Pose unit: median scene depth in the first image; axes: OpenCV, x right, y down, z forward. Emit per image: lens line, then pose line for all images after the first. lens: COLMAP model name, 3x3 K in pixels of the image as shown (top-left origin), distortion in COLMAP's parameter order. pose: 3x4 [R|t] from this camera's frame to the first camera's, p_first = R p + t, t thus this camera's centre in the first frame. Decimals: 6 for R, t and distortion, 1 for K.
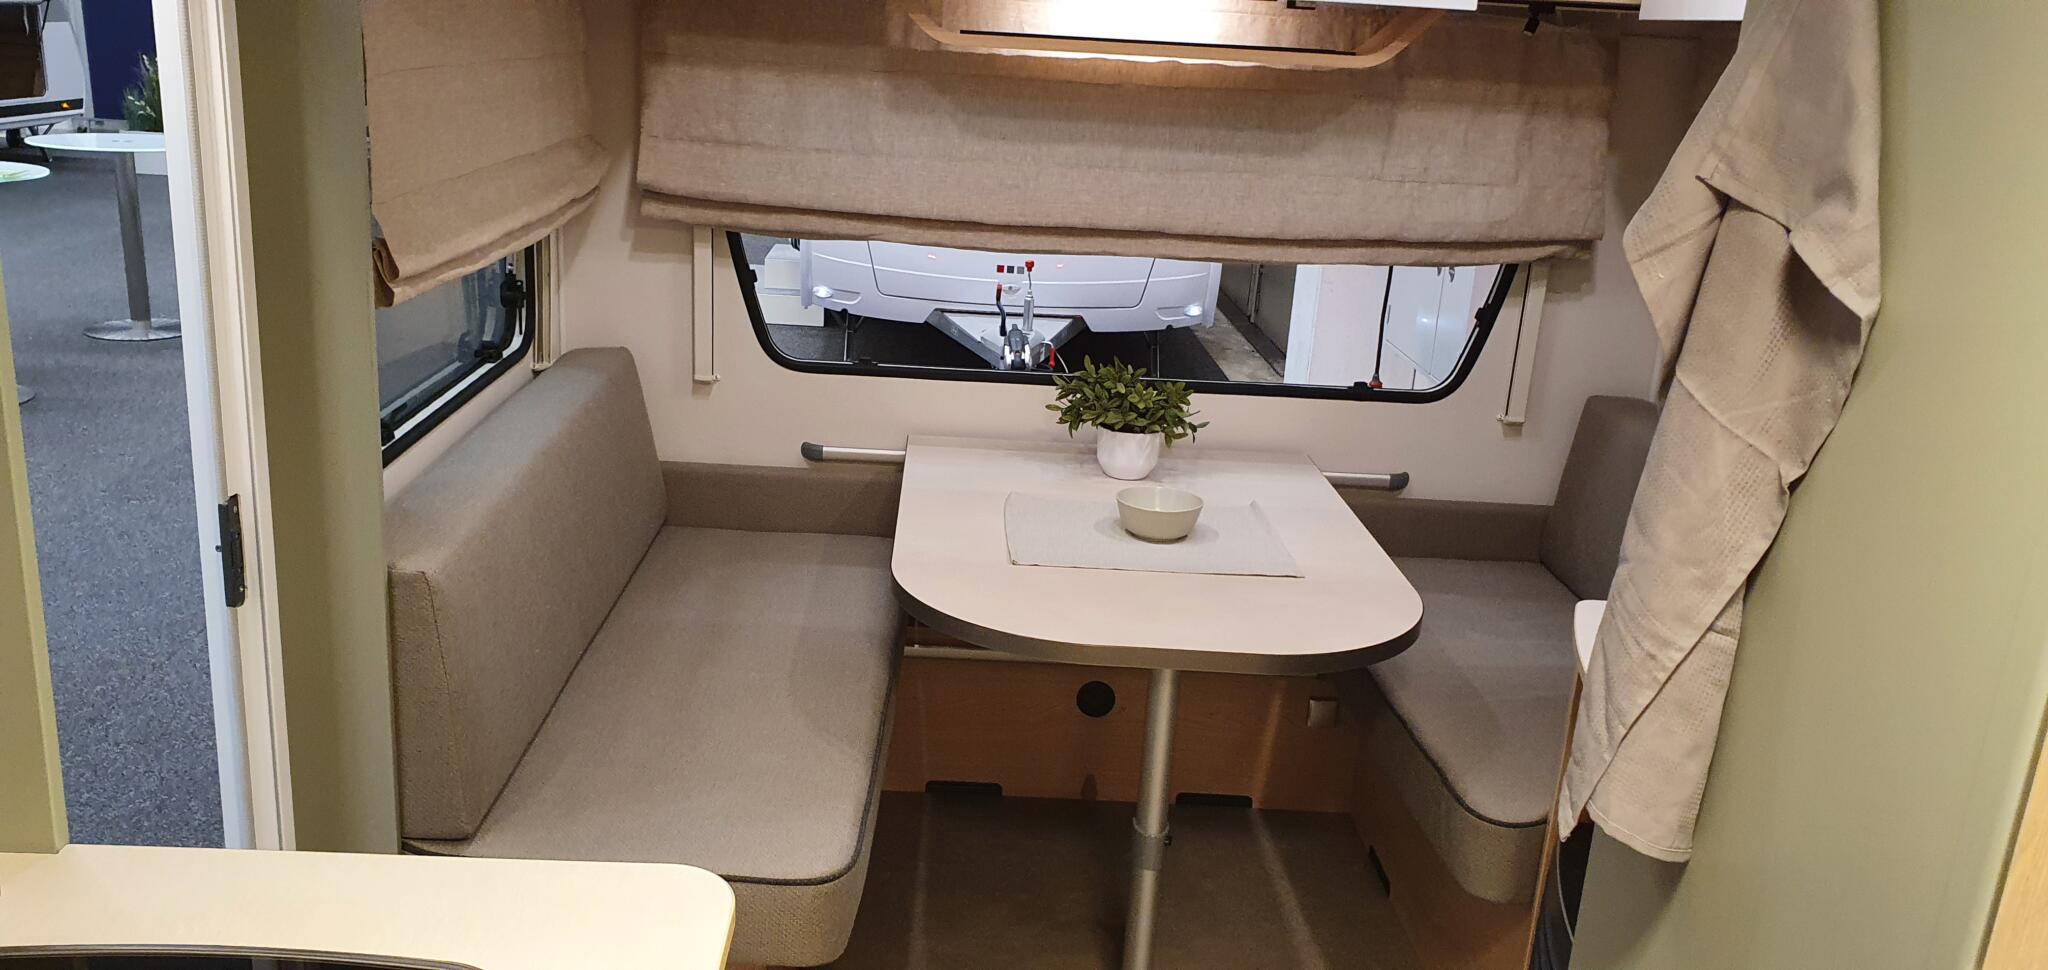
lens RADIAL K [[1581.5, 0, 985.6], [0, 1581.5, 498.8], [0, 0, 1]] dist [0.081497, -0.130635]
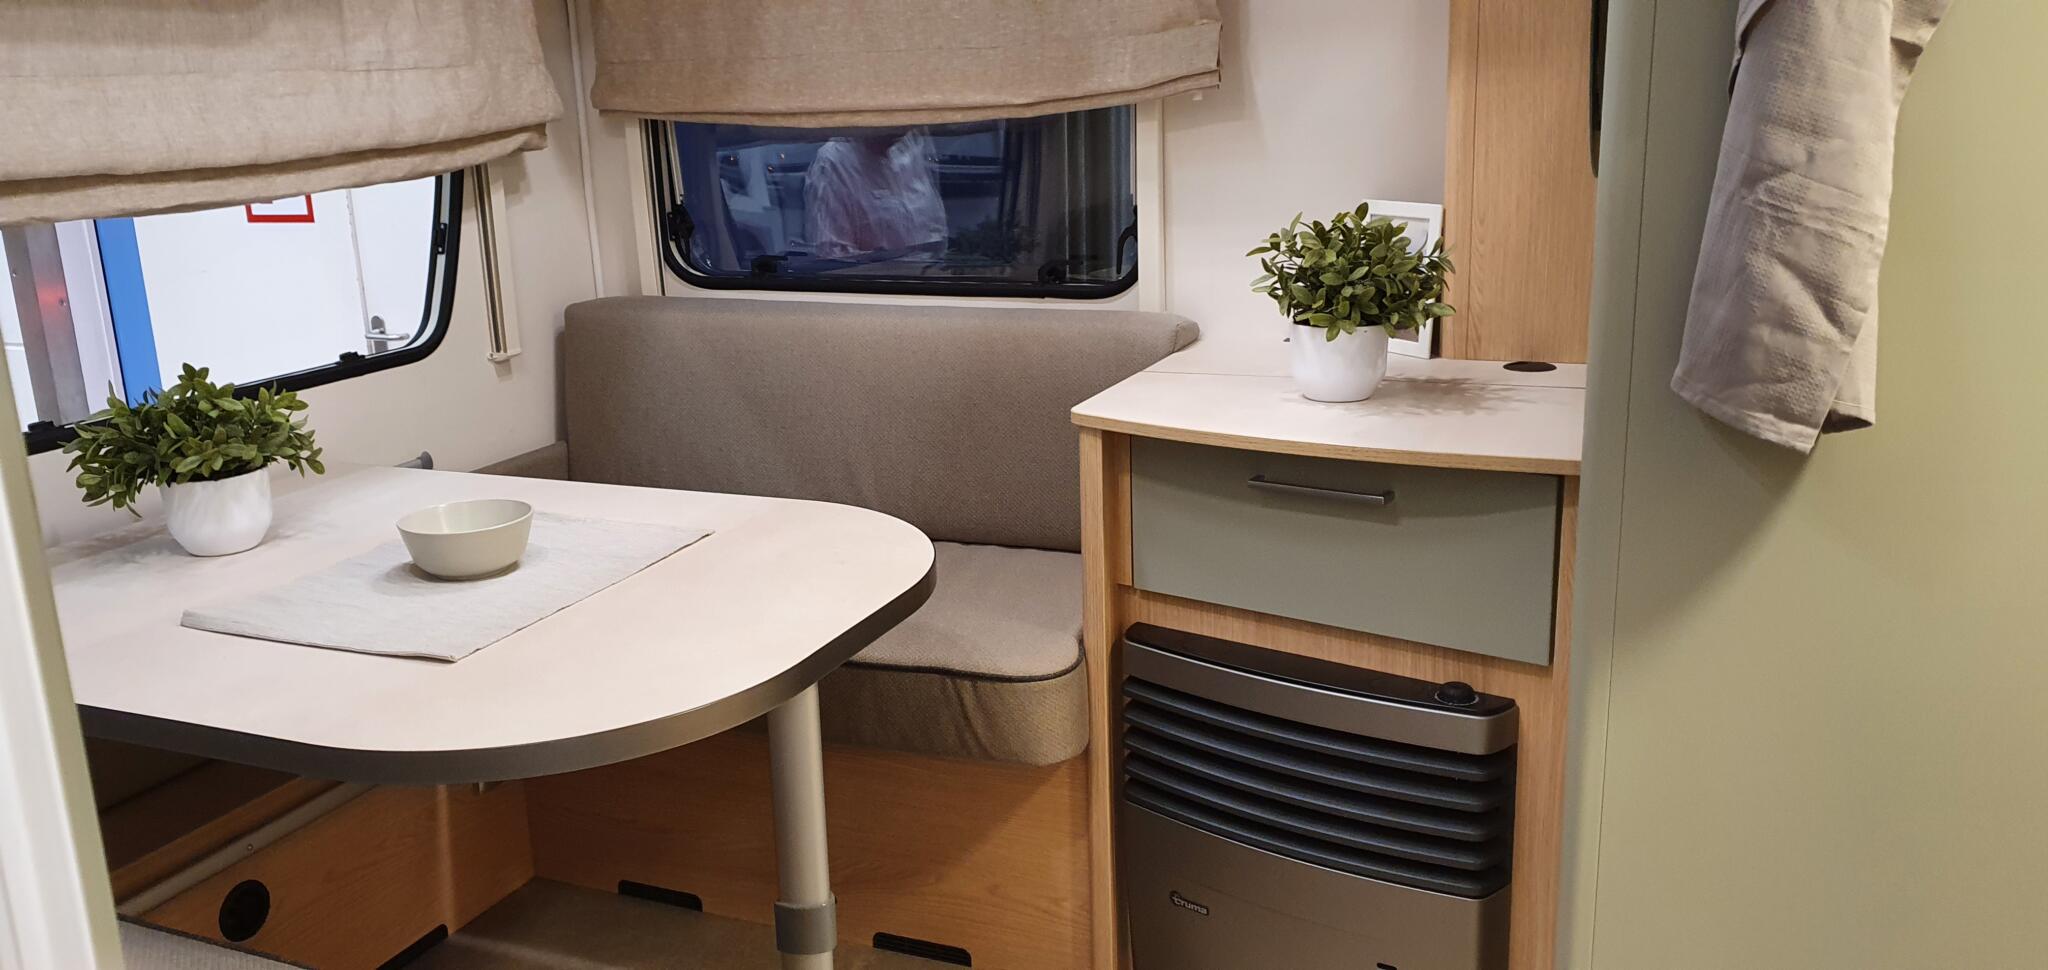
lens RADIAL K [[1589.1, 0, 979.5], [0, 1589.1, 483.5], [0, 0, 1]] dist [0.035624, -0.046075]
pose [[0.421415, -0.297024, 0.856846, -0.330330], [0.321430, 0.932423, 0.165137, -0.048130], [-0.847993, 0.205825, 0.488410, 0.425650]]
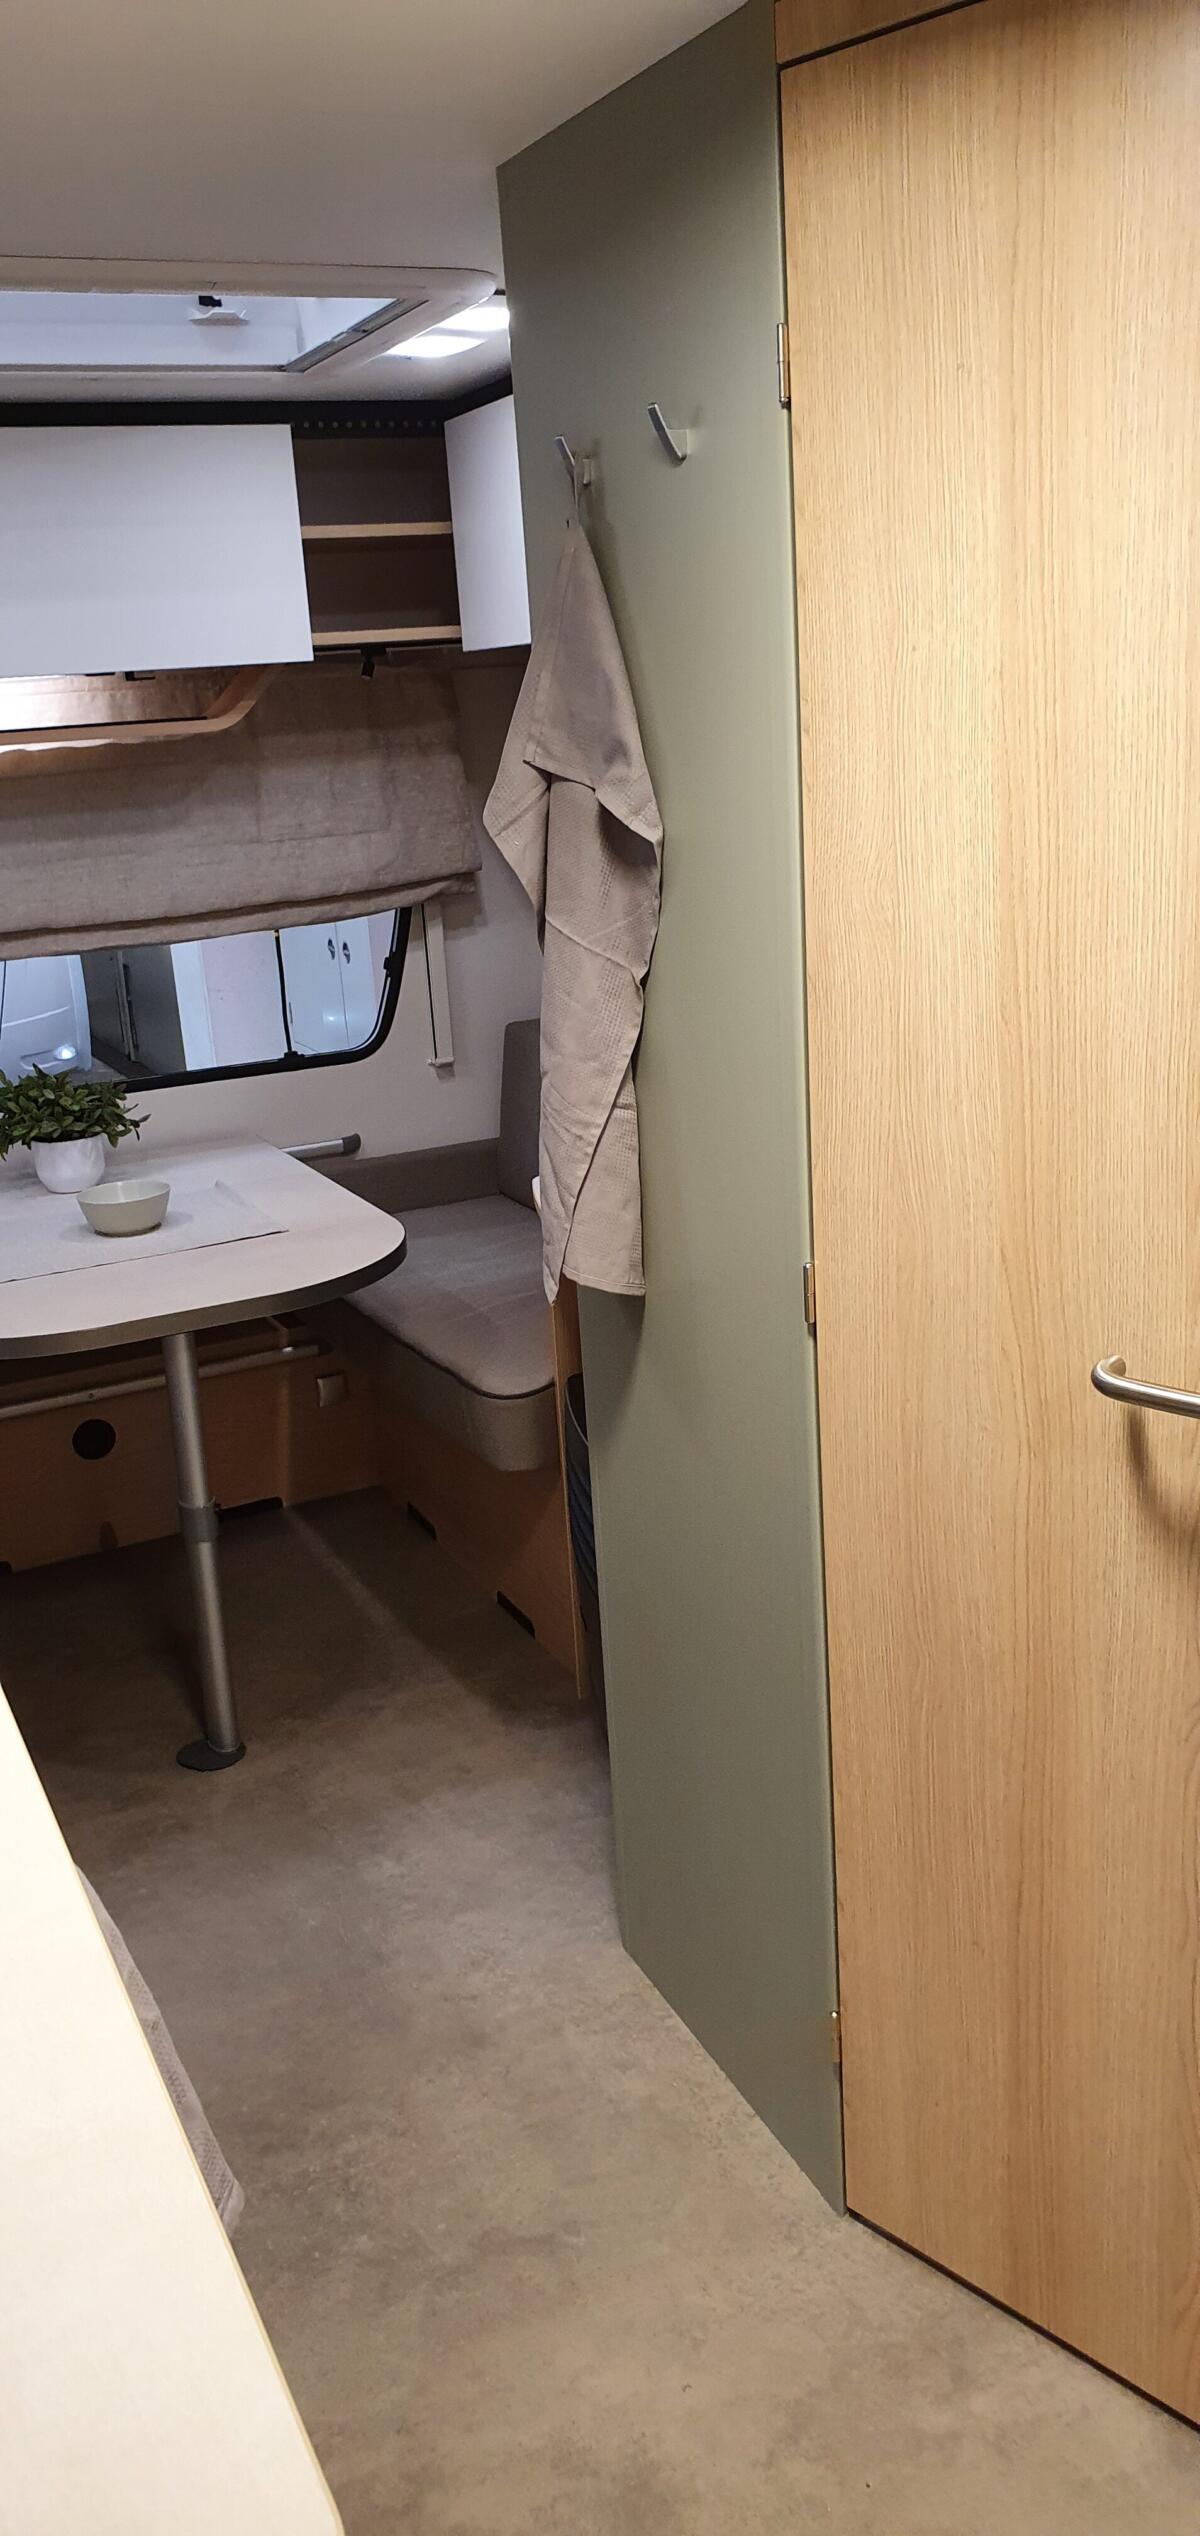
lens RADIAL K [[1984.5, 0, 571.1], [0, 1984.5, 1241.9], [0, 0, 1]] dist [0.080230, -0.119479]
pose [[0.906844, -0.219487, 0.359804, -0.074331], [0.229362, 0.973216, 0.015599, 0.064355], [-0.353591, 0.068380, 0.932897, -0.196572]]
